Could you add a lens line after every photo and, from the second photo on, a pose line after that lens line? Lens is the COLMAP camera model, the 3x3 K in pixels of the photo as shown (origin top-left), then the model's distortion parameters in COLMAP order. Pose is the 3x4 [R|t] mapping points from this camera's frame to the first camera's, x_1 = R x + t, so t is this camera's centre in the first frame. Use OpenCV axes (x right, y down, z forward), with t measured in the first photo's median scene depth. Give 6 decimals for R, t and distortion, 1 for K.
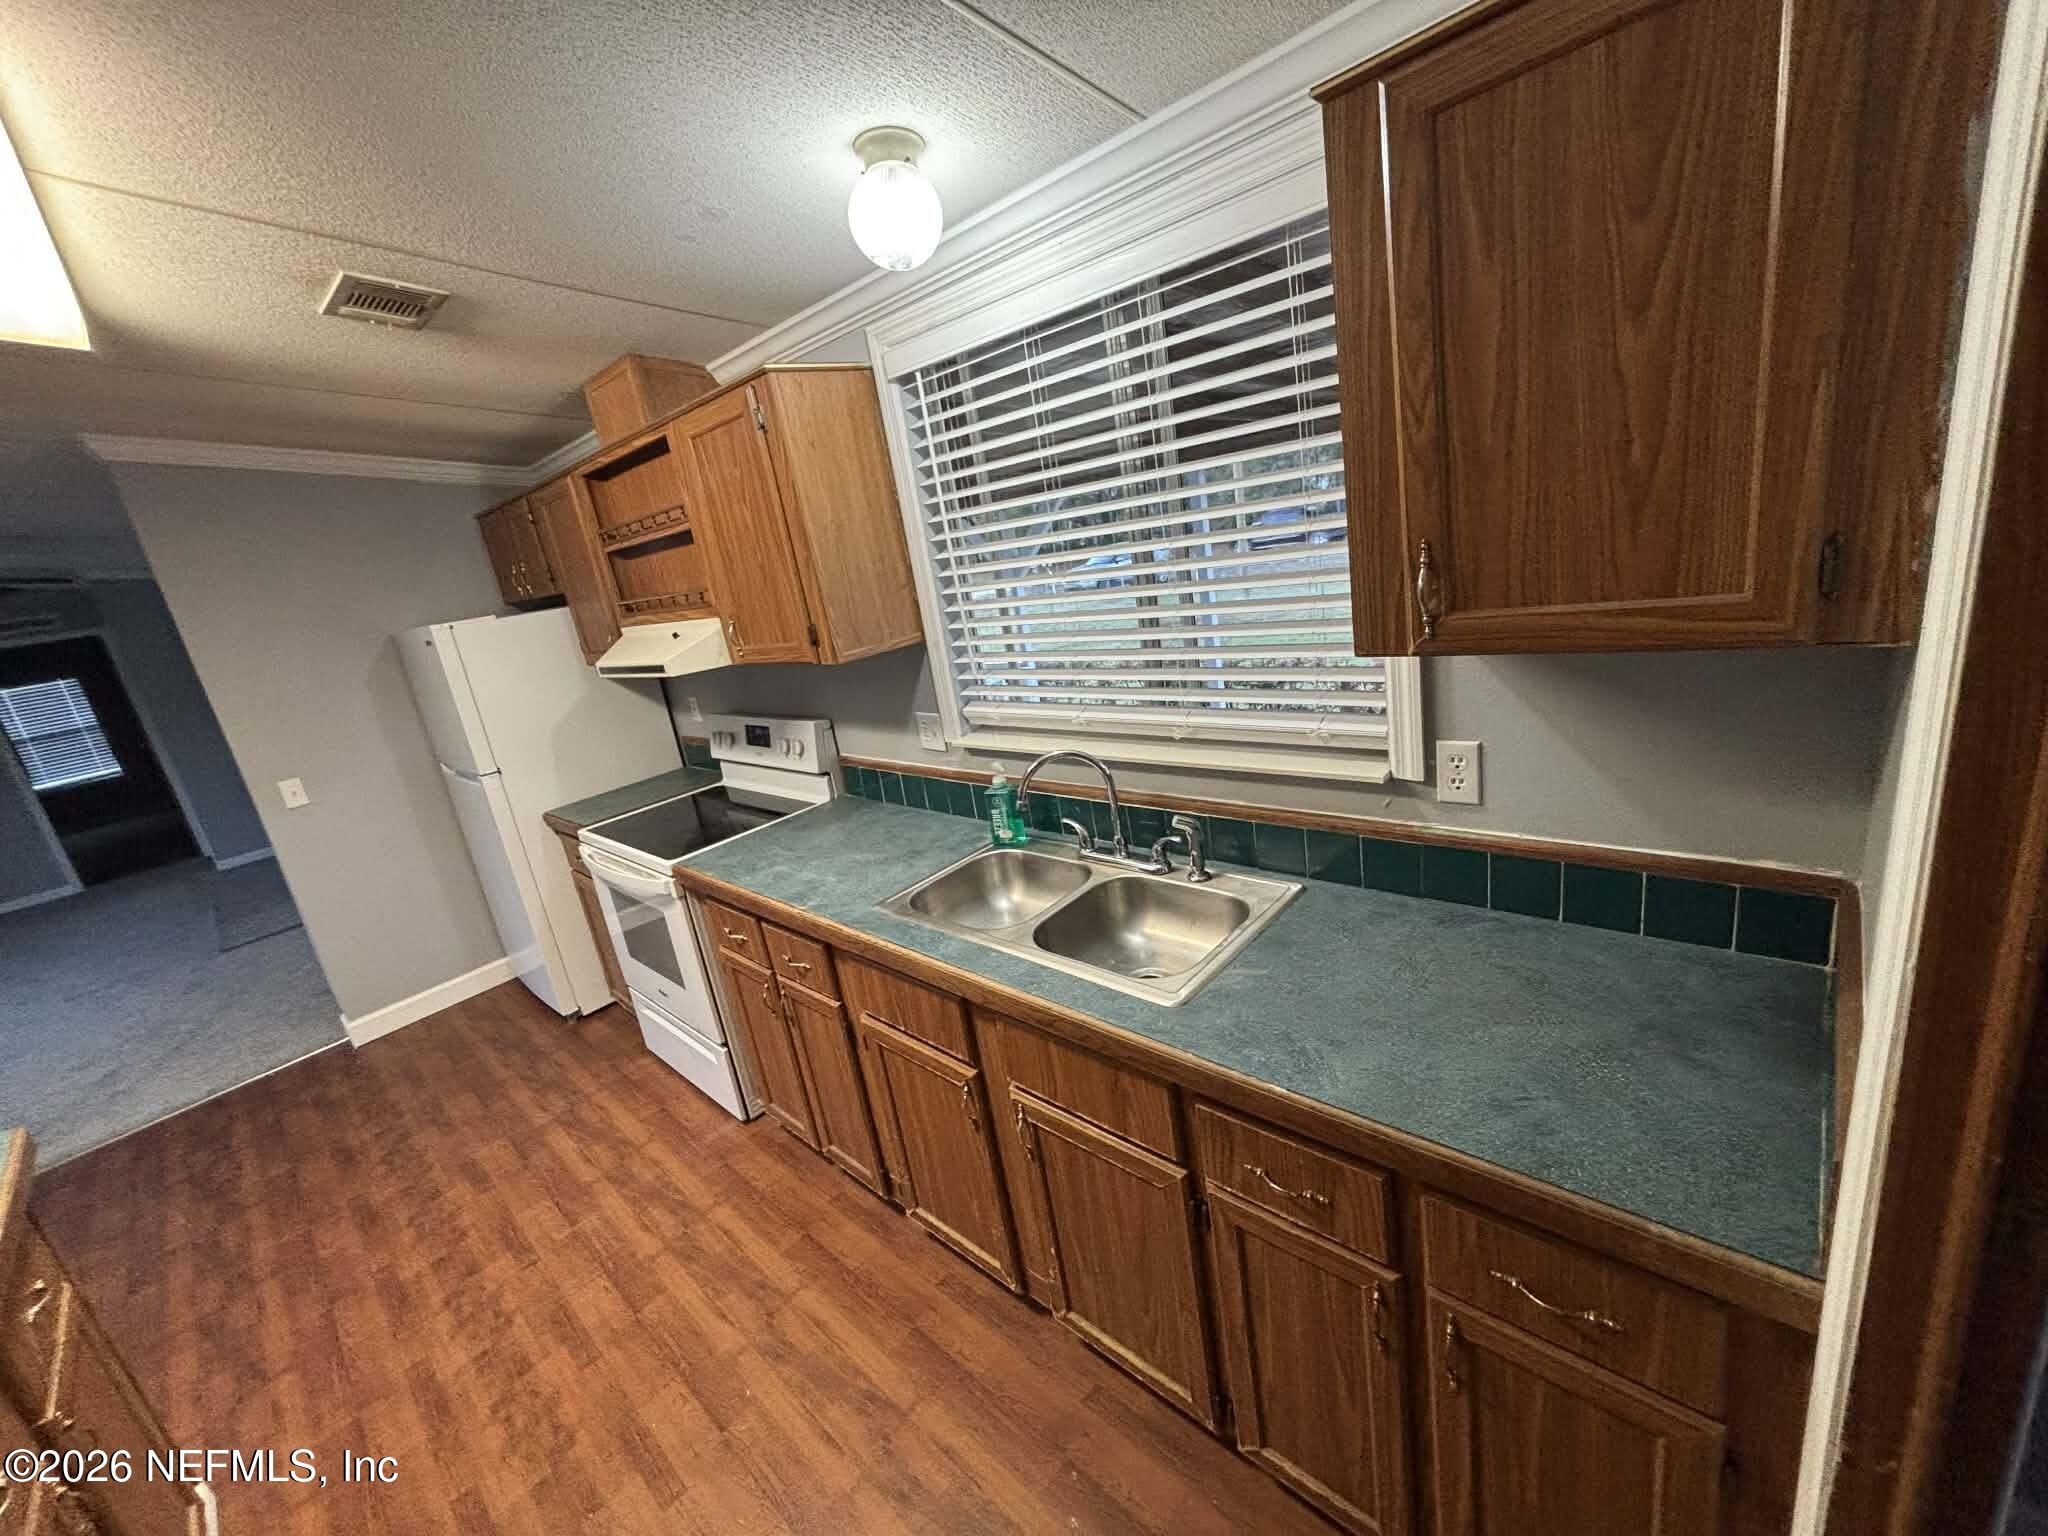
lens RADIAL K [[825.2, 0, 1020.2], [0, 825.2, 762.7], [0, 0, 1]] dist [0.002734, -0.000229]
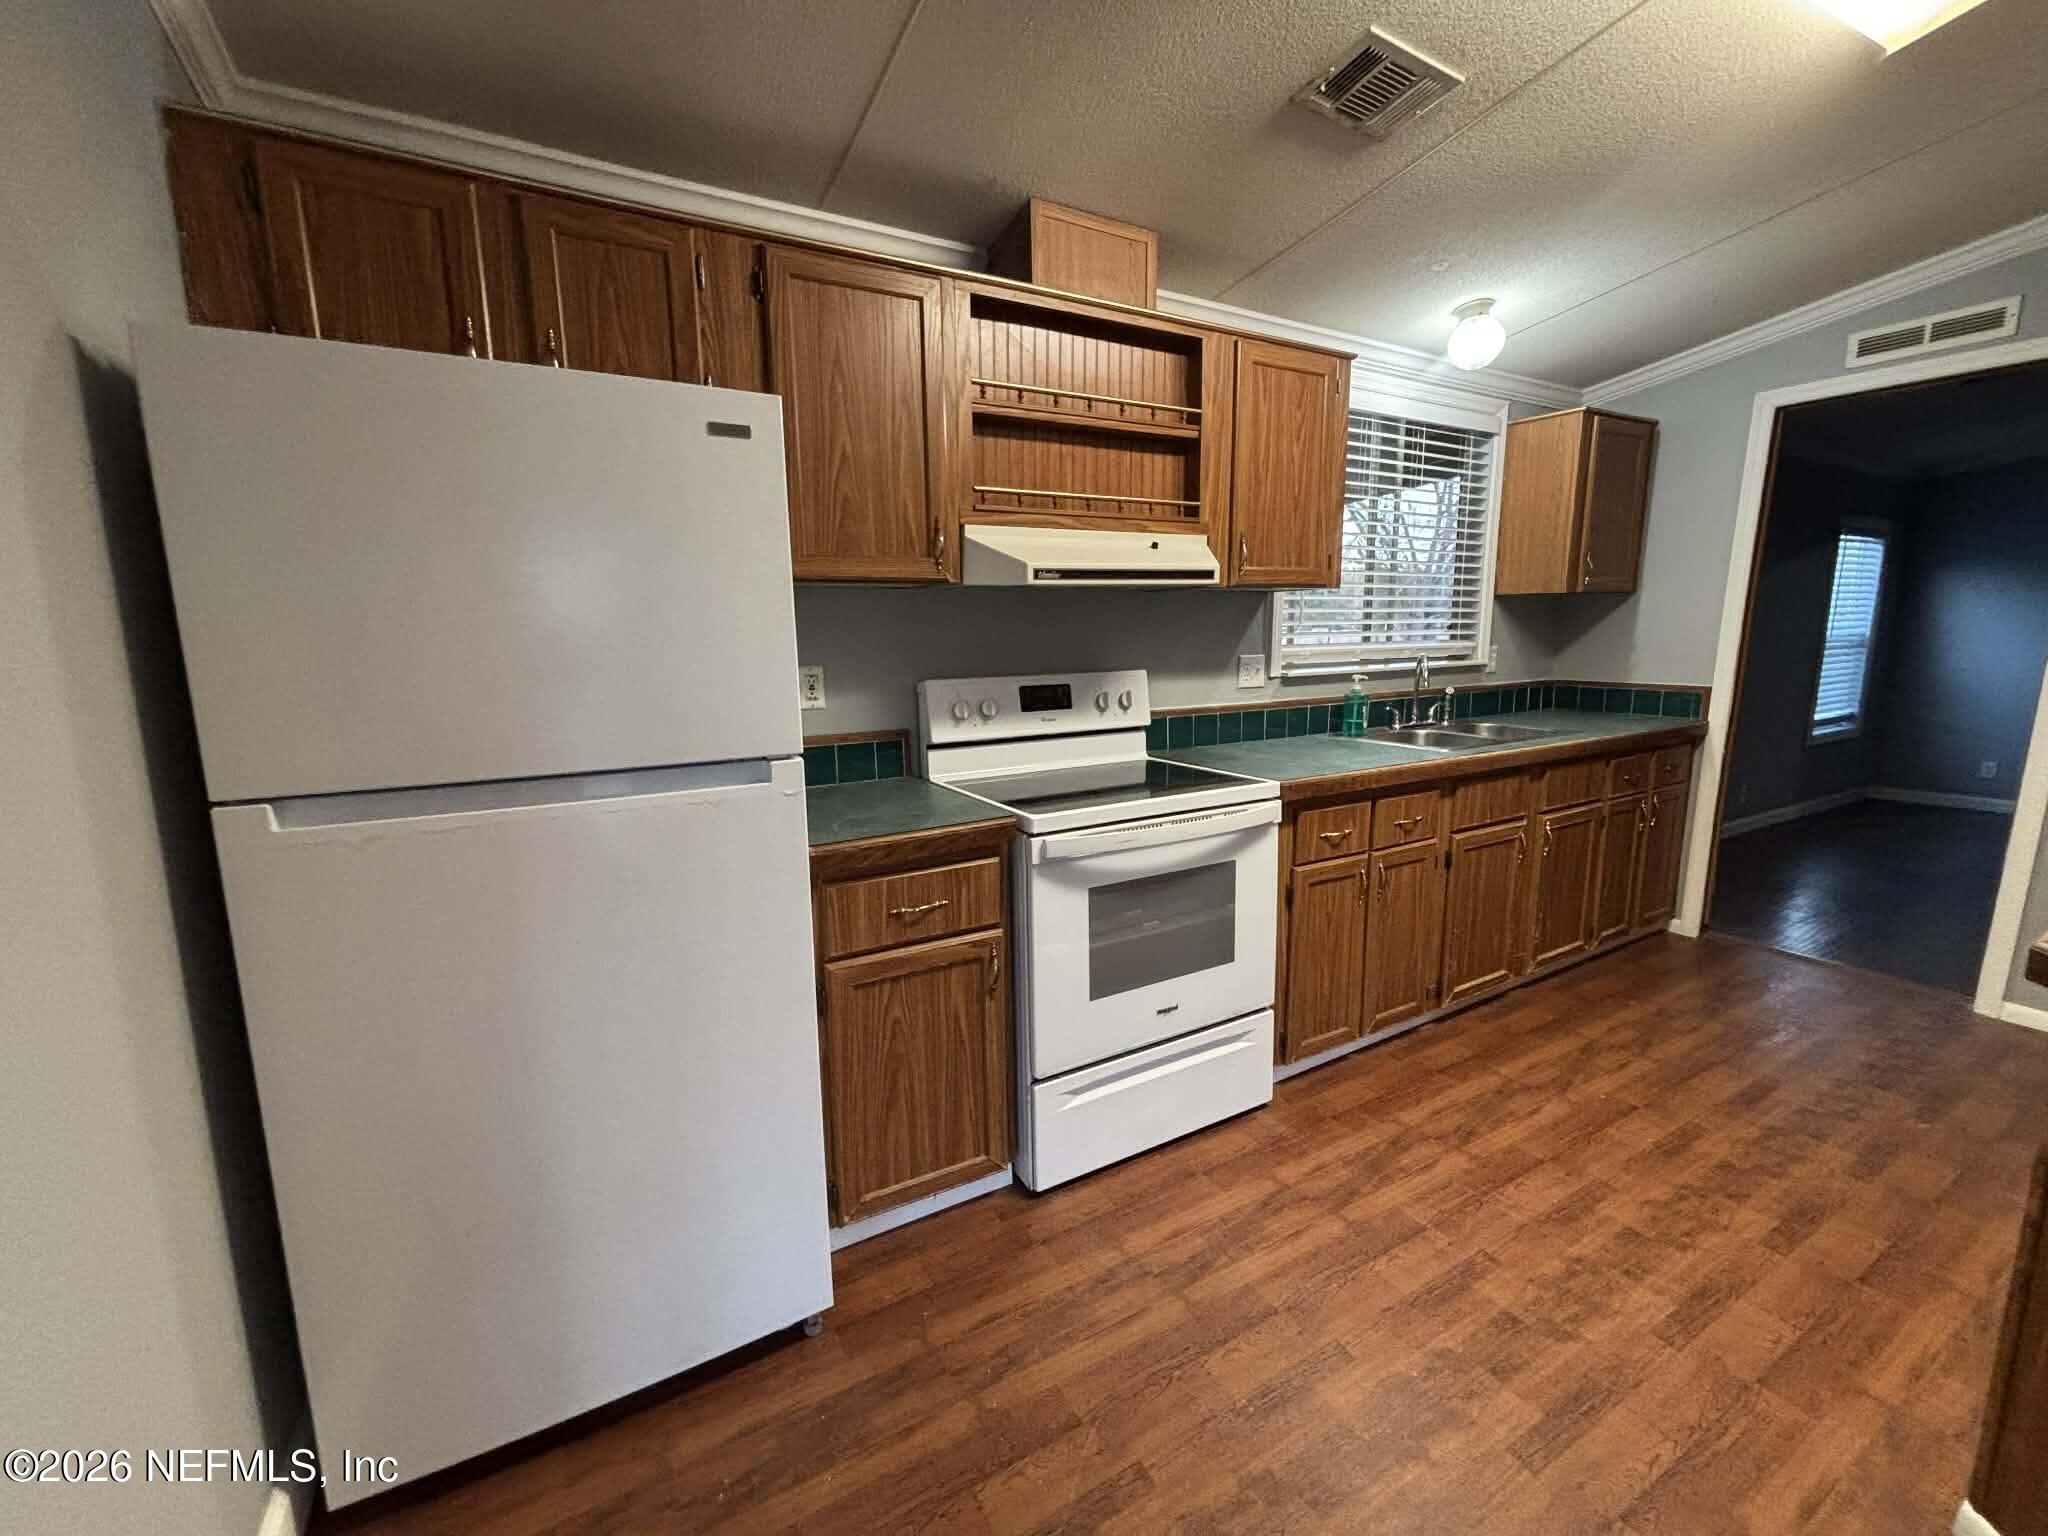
lens RADIAL K [[818.7, 0, 1024.0], [0, 818.7, 768.0], [0, 0, 1]] dist [-0.000474, -0.000069]
pose [[0.298619, -0.003495, 0.954366, -1.521955], [0.233308, 0.969920, -0.069450, 0.118447], [-0.925416, 0.243401, 0.290452, 1.121929]]
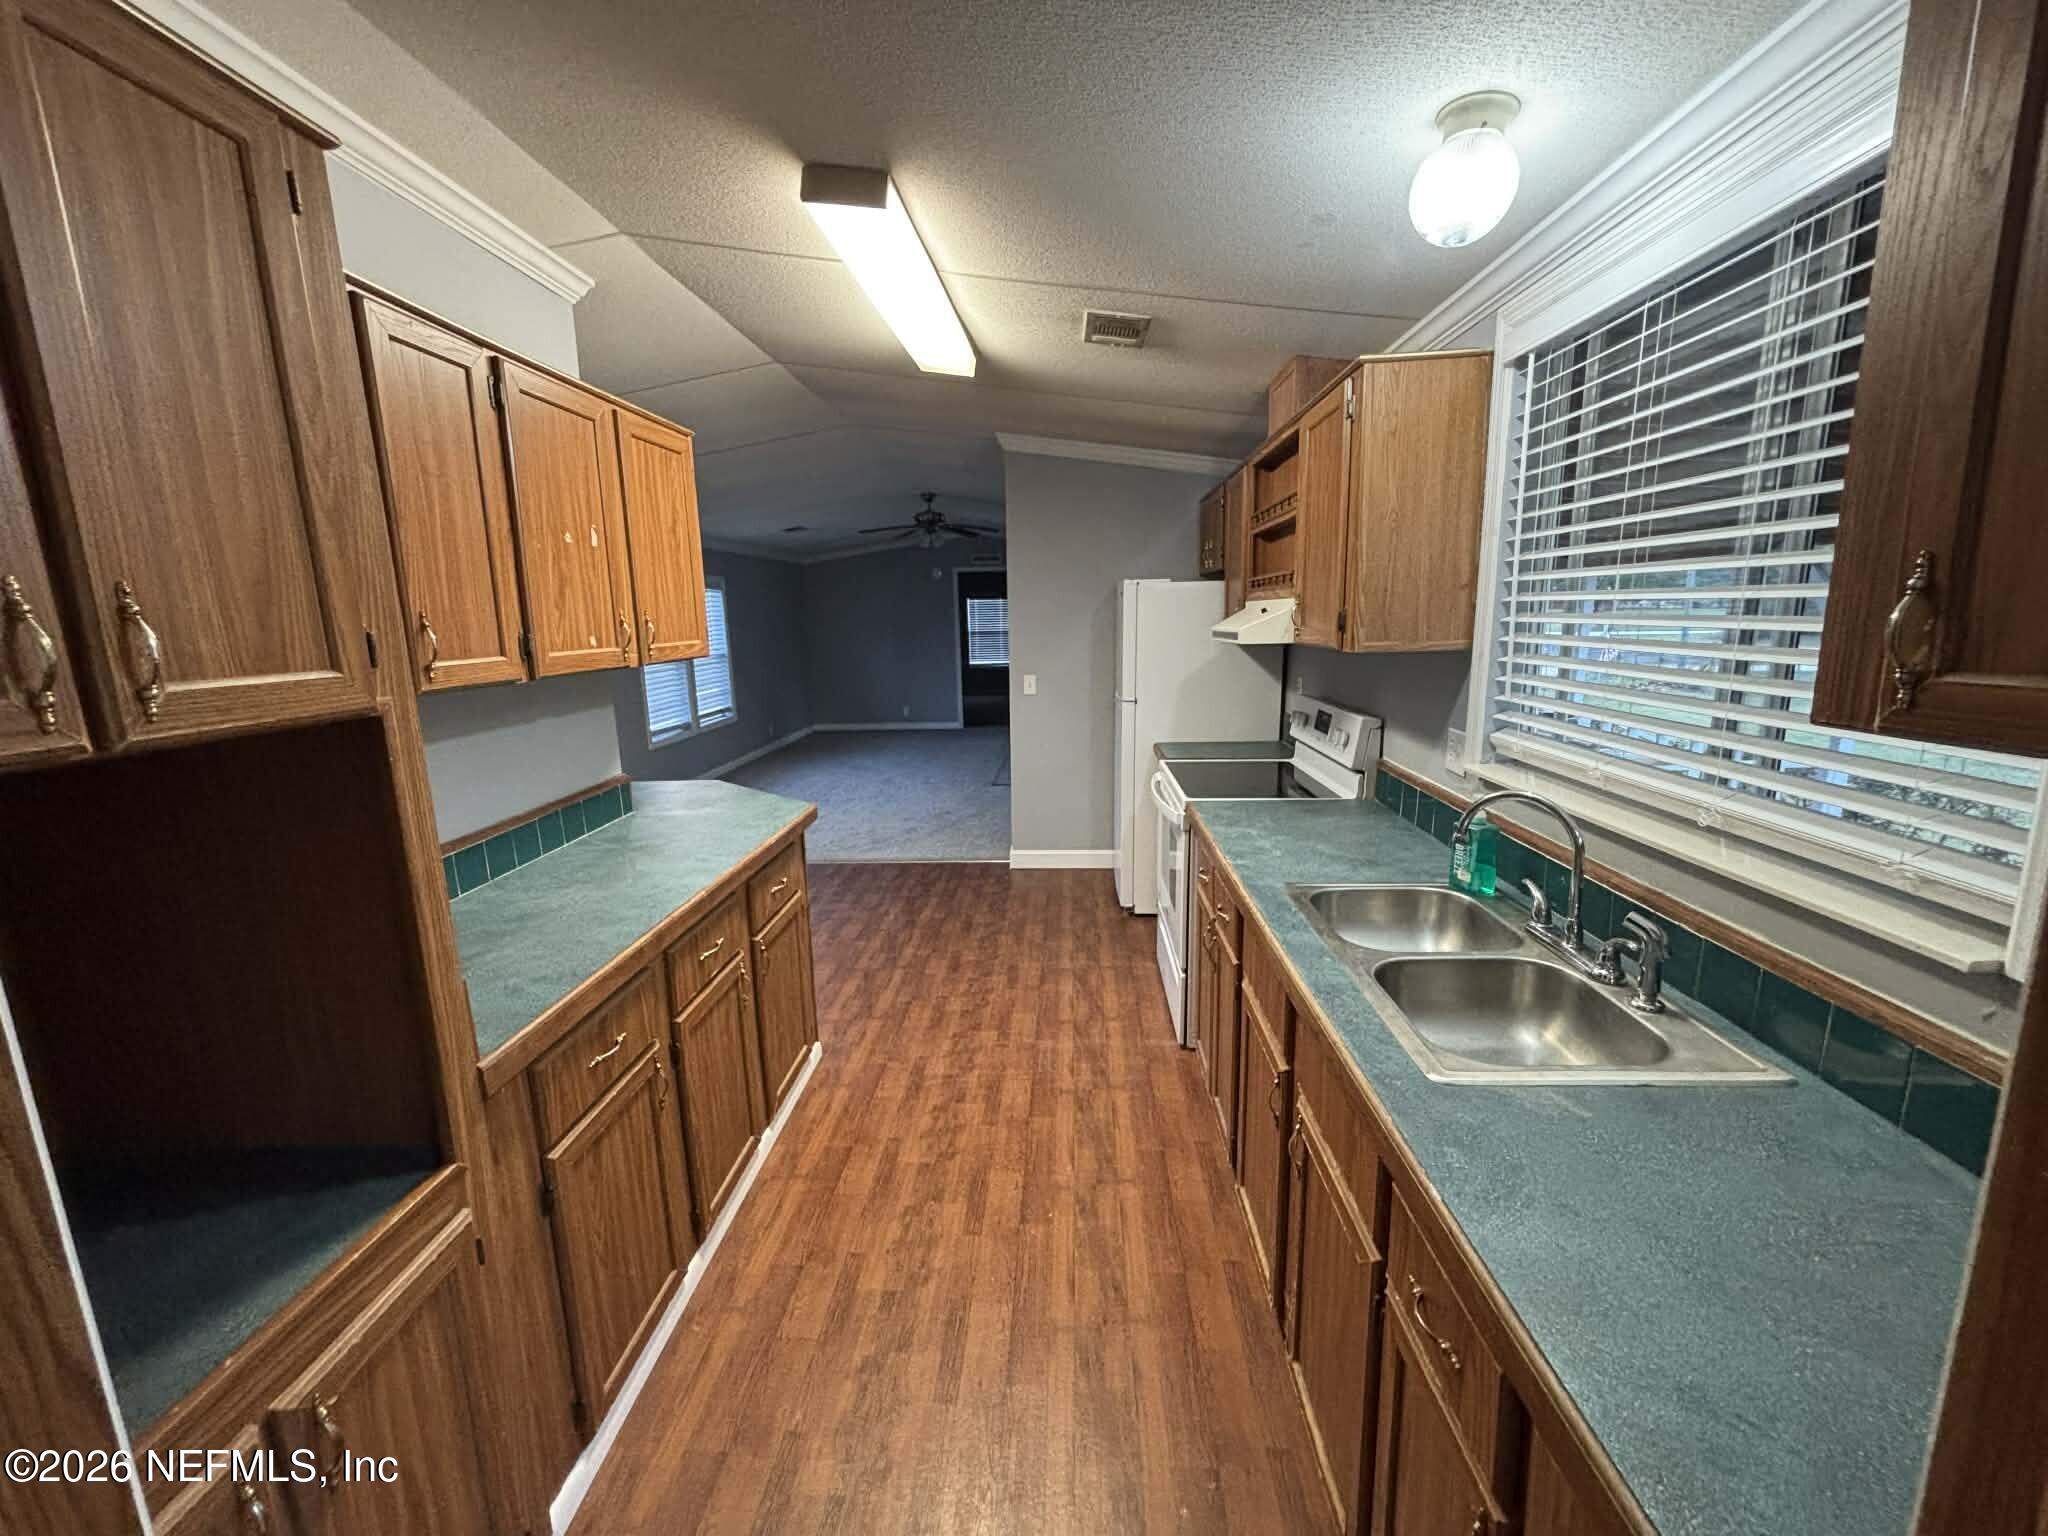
lens RADIAL K [[825.2, 0, 1020.2], [0, 825.2, 762.7], [0, 0, 1]] dist [0.002734, -0.000229]
pose [[0.636264, 0.282142, -0.718028, 0.270668], [-0.288234, 0.950264, 0.117985, 0.004924], [0.715604, 0.131890, 0.685941, 0.043376]]
